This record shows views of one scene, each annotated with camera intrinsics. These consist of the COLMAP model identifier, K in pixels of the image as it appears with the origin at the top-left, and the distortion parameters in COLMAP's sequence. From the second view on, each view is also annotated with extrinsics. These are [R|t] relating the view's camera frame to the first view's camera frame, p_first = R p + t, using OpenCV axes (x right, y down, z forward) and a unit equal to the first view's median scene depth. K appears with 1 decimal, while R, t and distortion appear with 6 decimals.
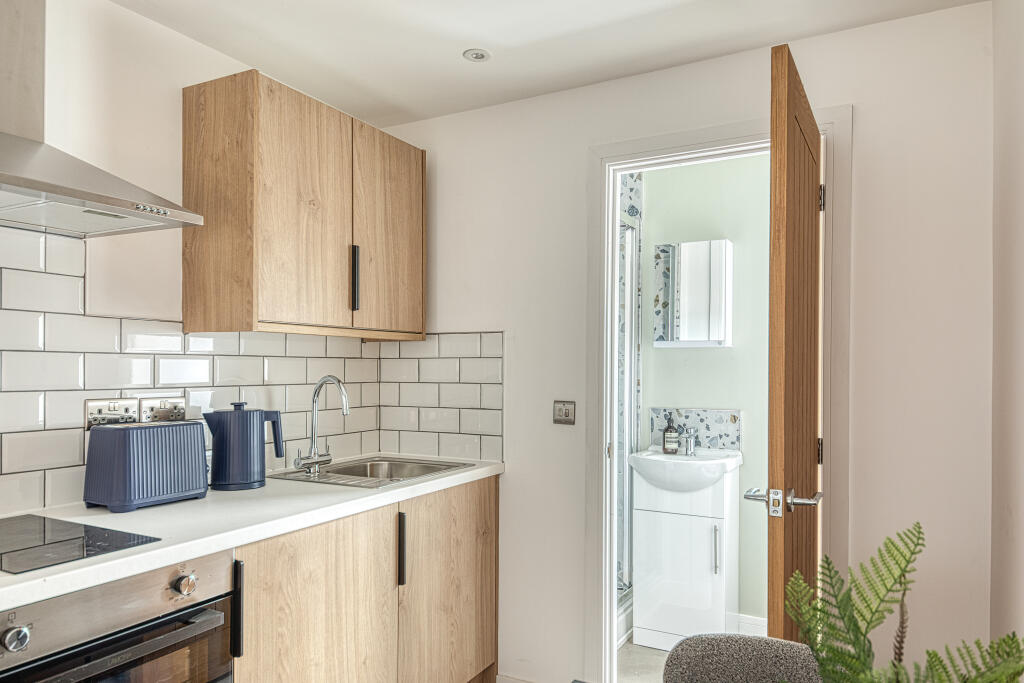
lens RADIAL K [[679.8, 0, 515.5], [0, 679.8, 369.5], [0, 0, 1]] dist [0.045769, -0.000568]
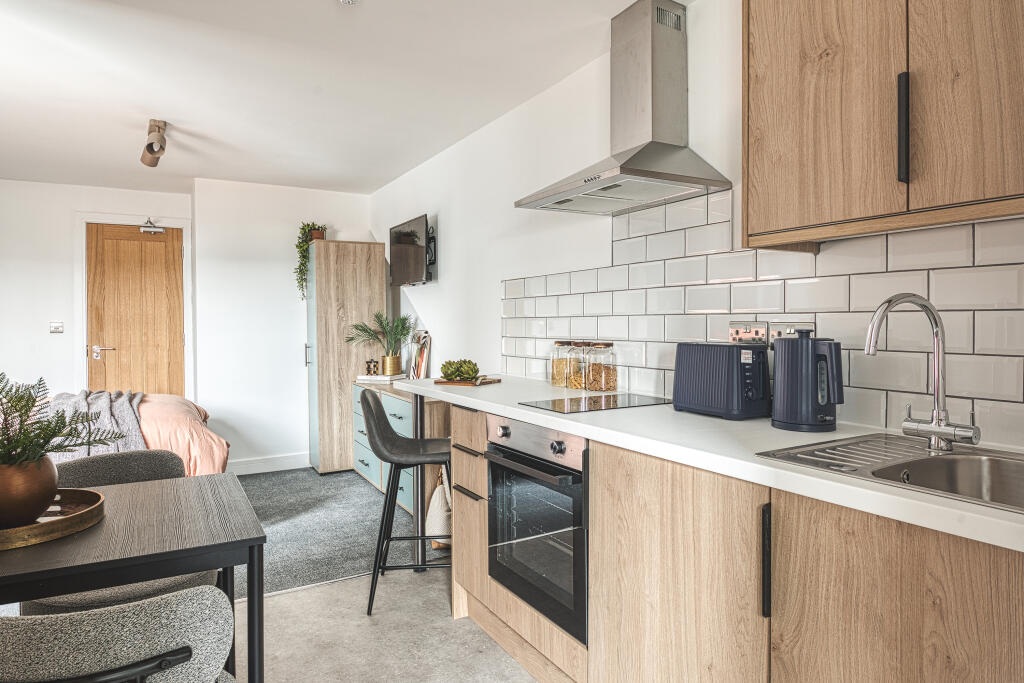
lens RADIAL K [[622.2, 0, 511.1], [0, 622.2, 330.7], [0, 0, 1]] dist [0.001376, -0.023298]
pose [[-0.520104, 0.009864, -0.854046, 0.346180], [-0.001801, 0.999918, 0.012646, 0.031596], [0.854101, 0.008116, -0.520044, 0.843517]]
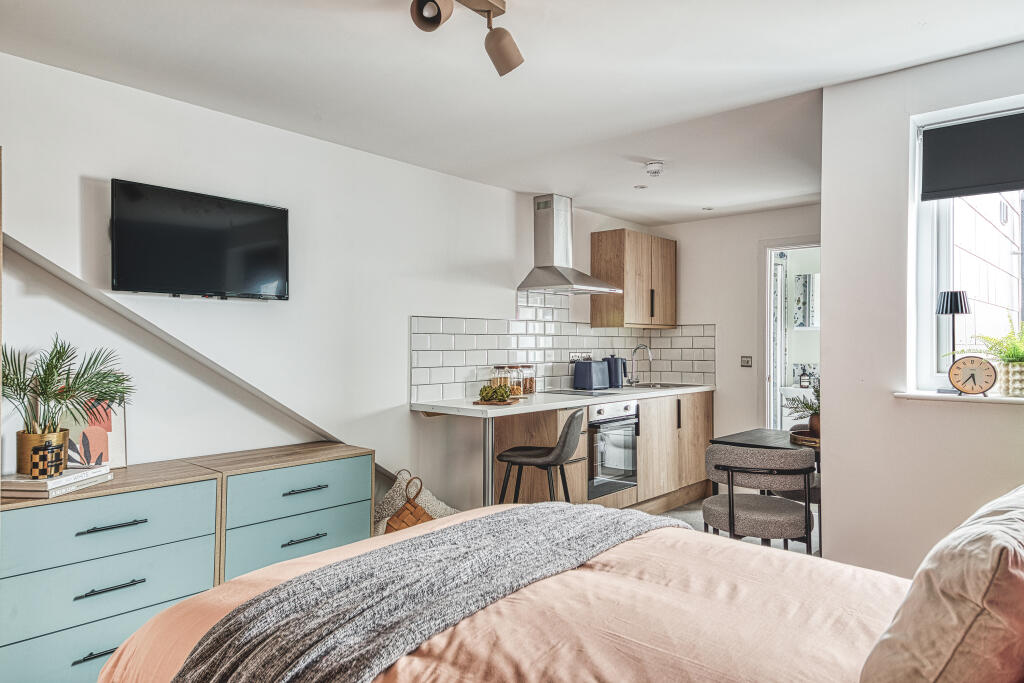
lens RADIAL K [[674.2, 0, 512.0], [0, 674.2, 341.5], [0, 0, 1]] dist [0.085619, -0.000427]
pose [[0.976327, -0.002905, -0.216280, -0.174655], [0.001394, 0.999974, -0.007139, 0.012292], [0.216295, 0.006668, 0.976305, -1.193745]]
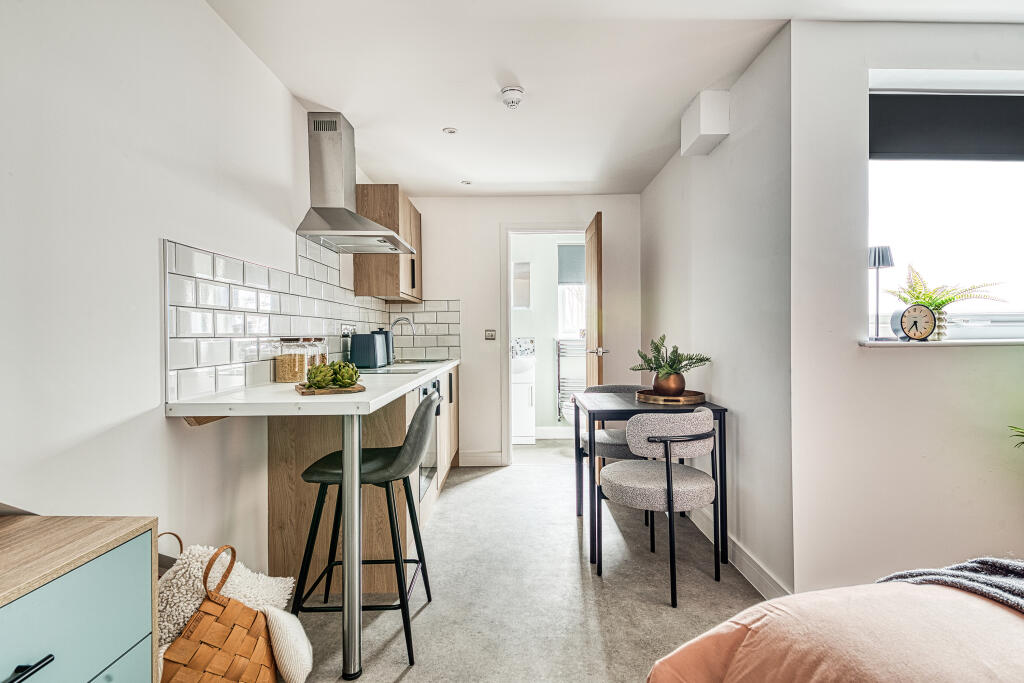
lens RADIAL K [[500.8, 0, 519.2], [0, 500.8, 347.2], [0, 0, 1]] dist [0.004264, 0.000200]
pose [[0.872416, -0.023663, 0.488191, -0.632874], [0.014069, 0.999629, 0.023311, 0.061926], [-0.488562, -0.013469, 0.872425, -0.510527]]
